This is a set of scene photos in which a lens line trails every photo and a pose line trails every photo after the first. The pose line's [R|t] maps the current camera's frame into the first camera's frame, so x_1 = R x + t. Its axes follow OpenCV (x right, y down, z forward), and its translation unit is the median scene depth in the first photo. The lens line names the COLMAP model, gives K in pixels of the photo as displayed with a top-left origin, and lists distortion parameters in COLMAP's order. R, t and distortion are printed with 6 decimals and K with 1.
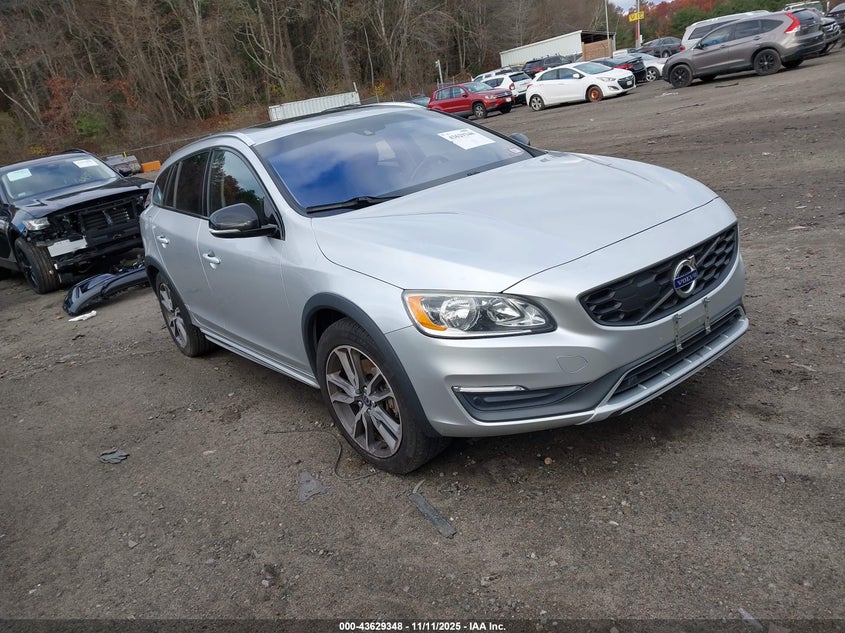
lens RADIAL K [[665.1, 0, 422.5], [0, 665.1, 316.5], [0, 0, 1]] dist [0.022766, -0.037483]
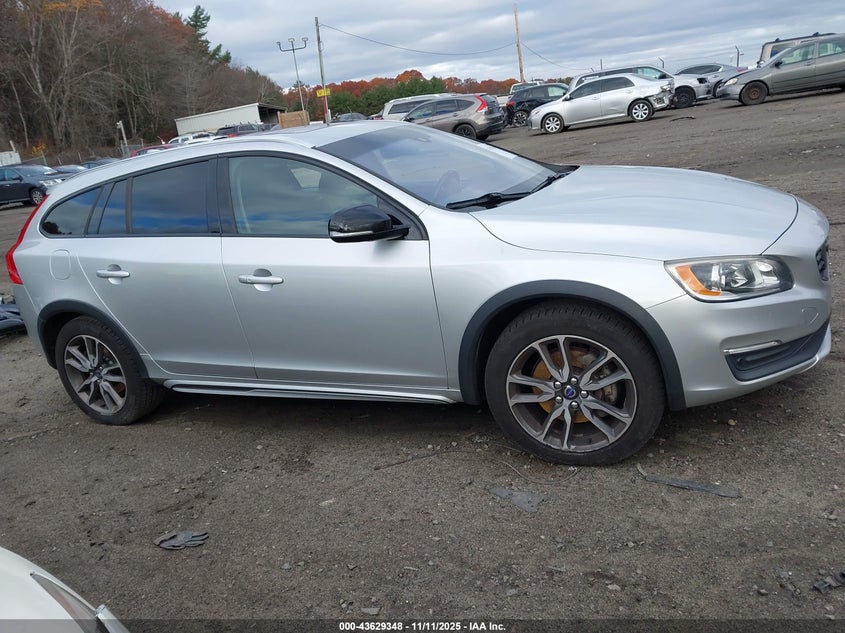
lens RADIAL K [[665.1, 0, 422.5], [0, 665.1, 316.5], [0, 0, 1]] dist [0.022766, -0.037483]
pose [[0.884947, -0.073945, 0.459783, -0.111587], [0.120348, 0.990088, -0.072402, 0.009526], [-0.449872, 0.119405, 0.885075, 0.036441]]
